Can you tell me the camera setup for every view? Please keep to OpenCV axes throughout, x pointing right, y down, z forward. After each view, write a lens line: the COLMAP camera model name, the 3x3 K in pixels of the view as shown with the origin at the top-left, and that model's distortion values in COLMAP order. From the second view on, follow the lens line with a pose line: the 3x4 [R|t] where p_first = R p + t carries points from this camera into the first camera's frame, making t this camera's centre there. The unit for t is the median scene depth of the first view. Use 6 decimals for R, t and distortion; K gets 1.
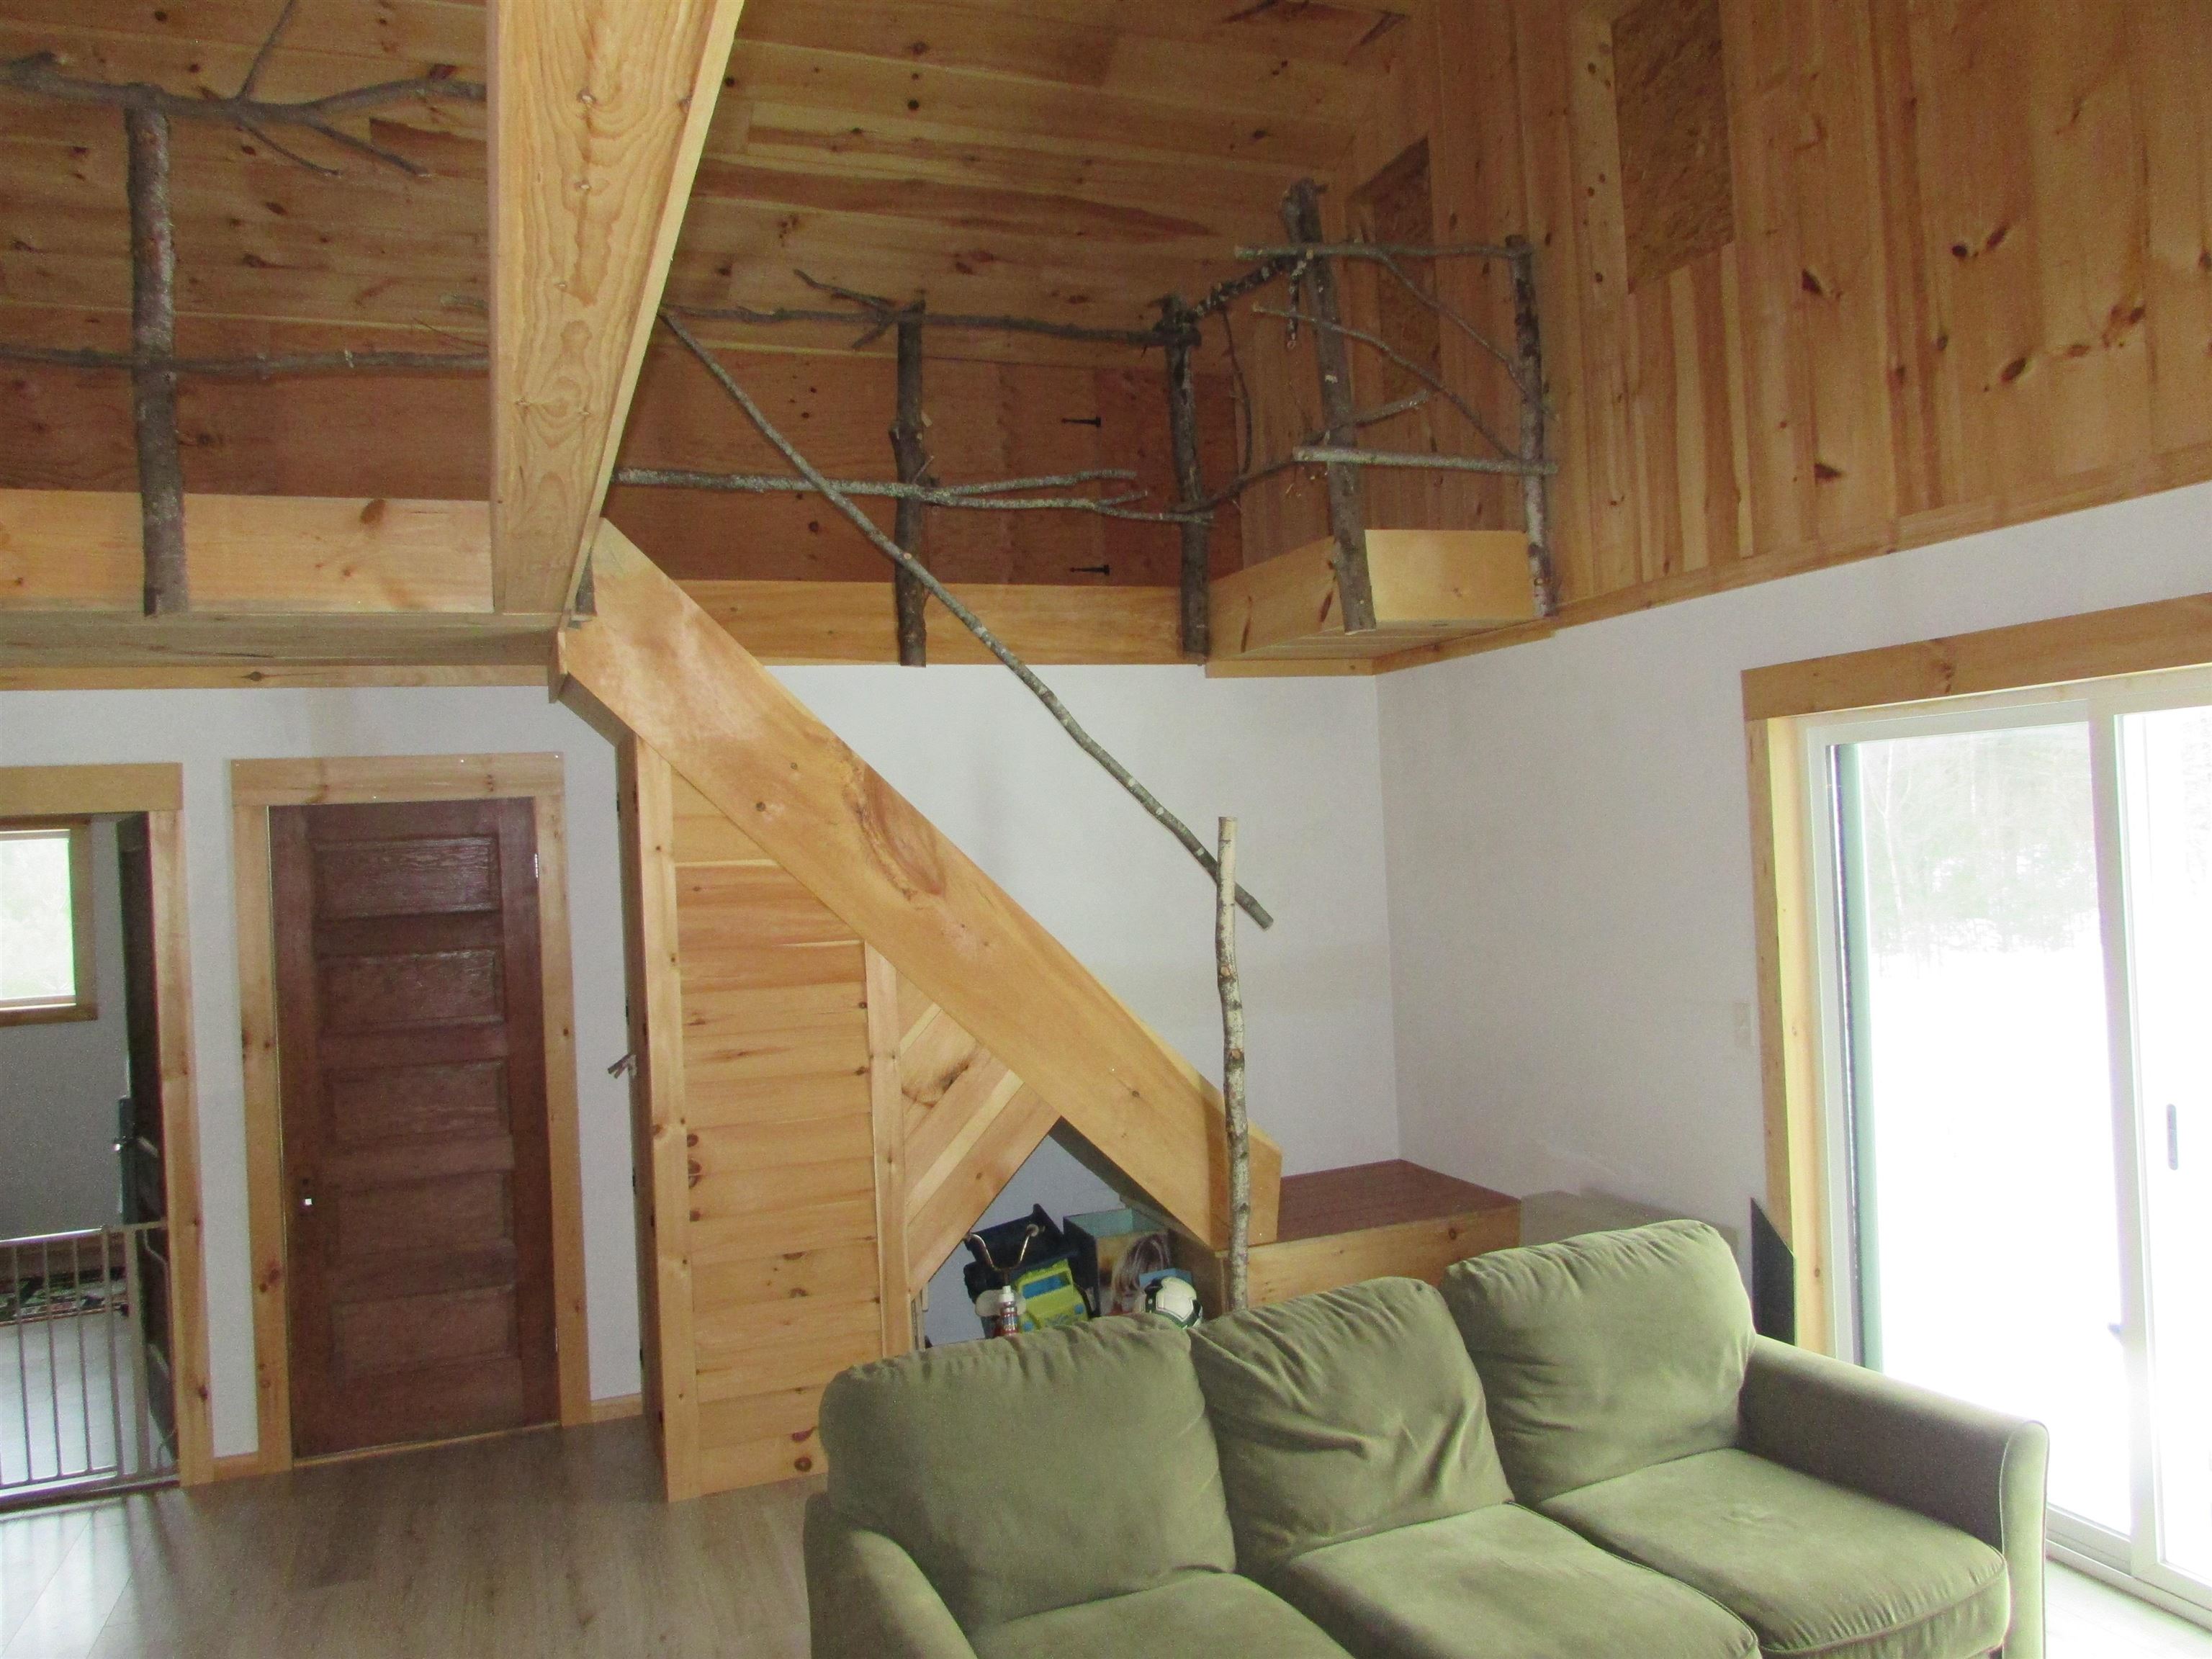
lens RADIAL K [[1583.9, 0, 1096.2], [0, 1583.9, 818.6], [0, 0, 1]] dist [-0.038455, 0.023907]
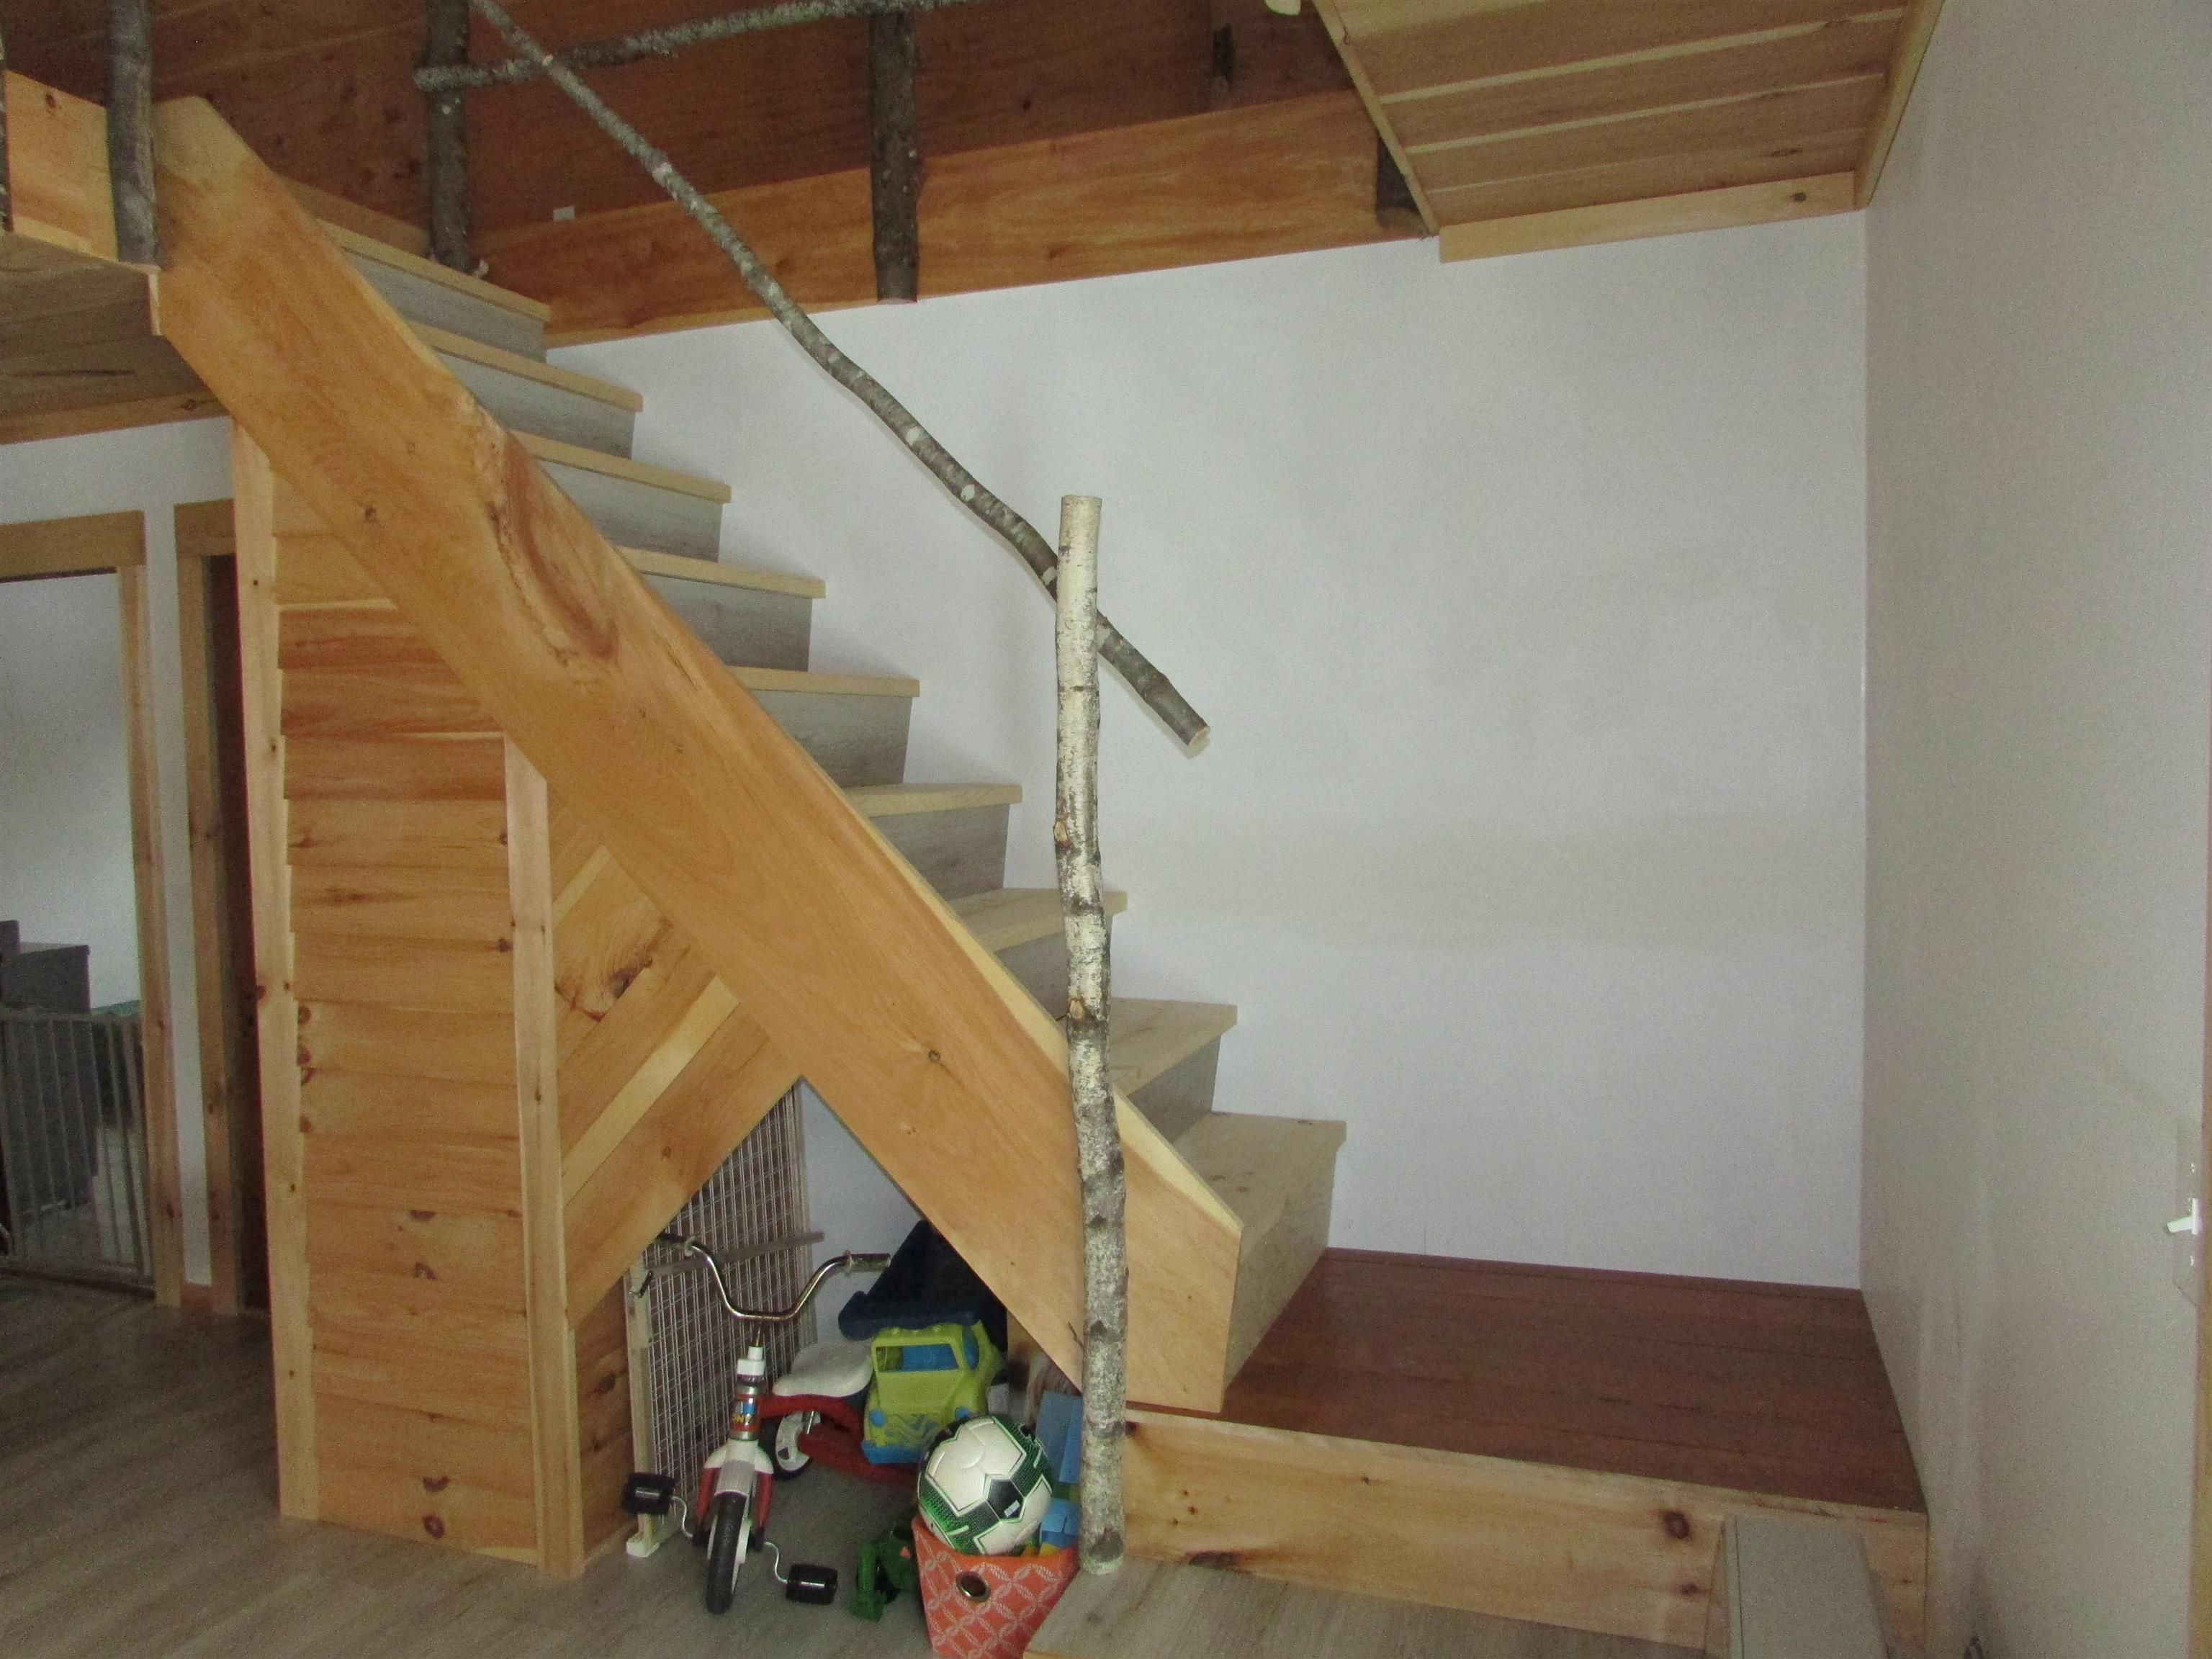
lens RADIAL K [[1583.9, 0, 1092.9], [0, 1583.9, 821.8], [0, 0, 1]] dist [-0.038455, 0.023907]
pose [[0.748816, 0.067721, -0.659309, 0.421882], [-0.000332, 0.994804, 0.101805, 0.049937], [0.662778, -0.076014, 0.744948, 0.701232]]
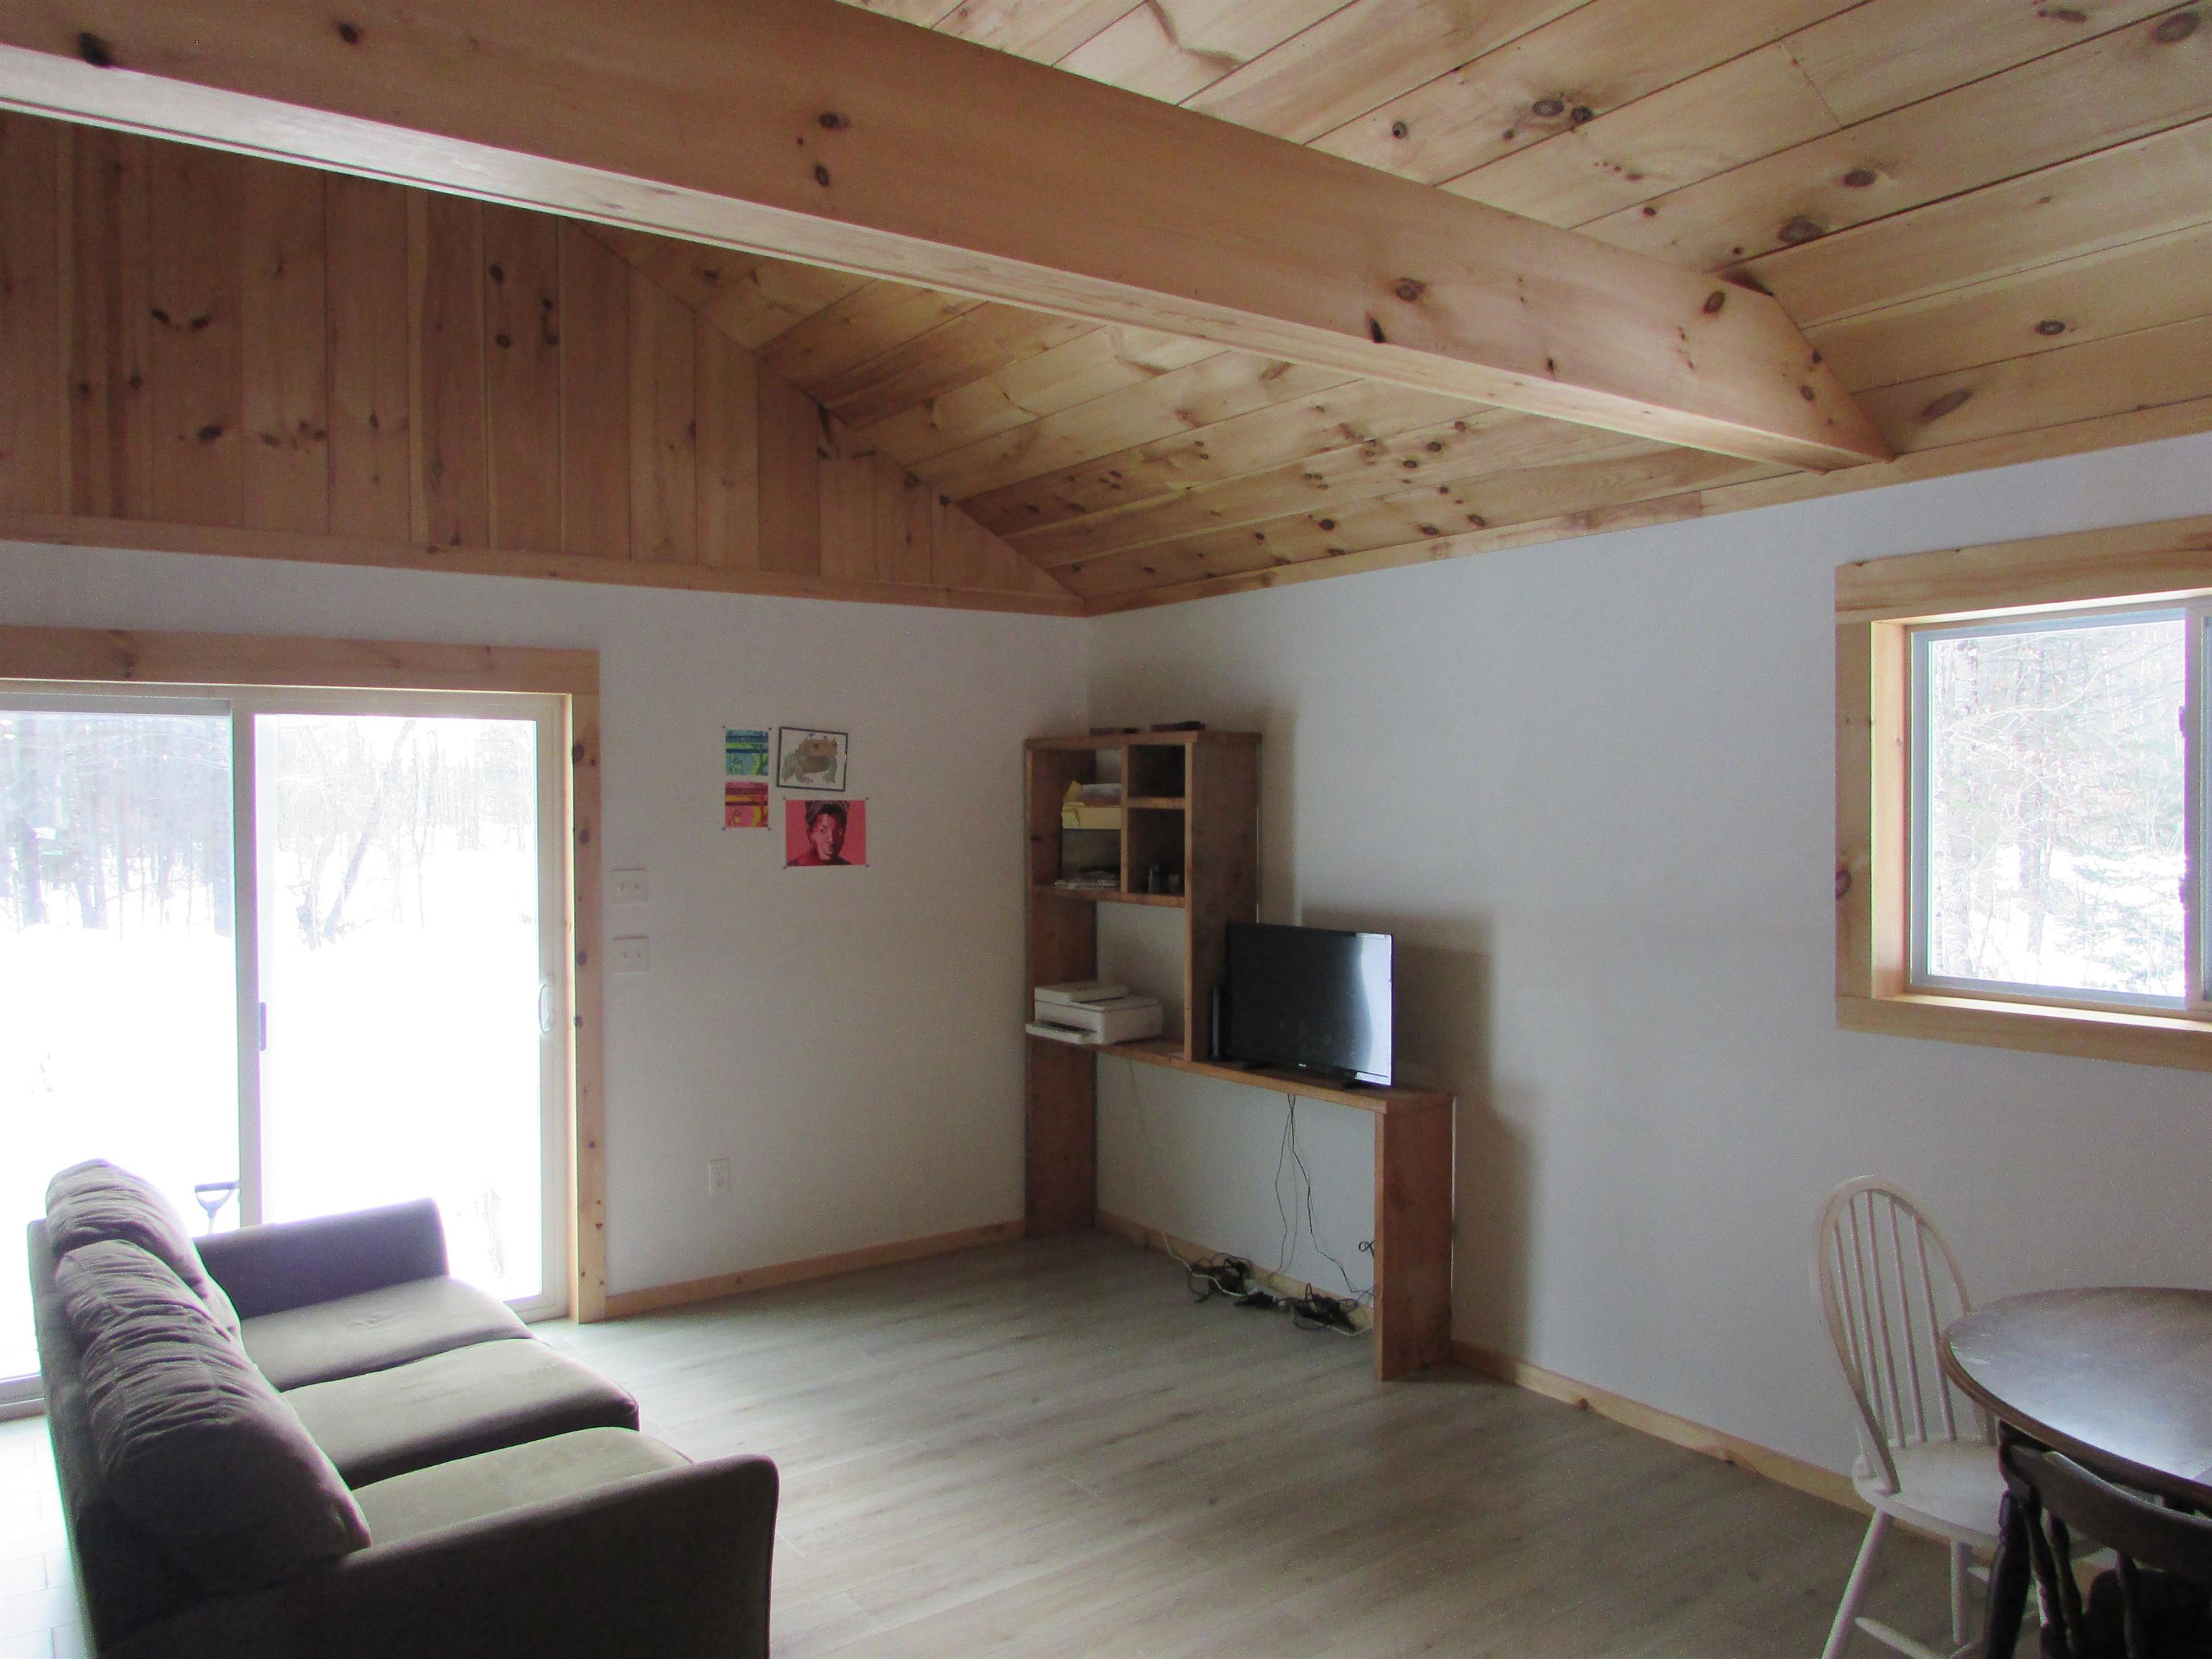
lens RADIAL K [[1583.9, 0, 1103.2], [0, 1583.9, 817.6], [0, 0, 1]] dist [-0.038455, 0.023907]
pose [[-0.257077, 0.041292, 0.965508, -0.619479], [0.005795, 0.999135, -0.041187, 0.061312], [-0.966373, -0.004994, -0.257094, 0.482501]]
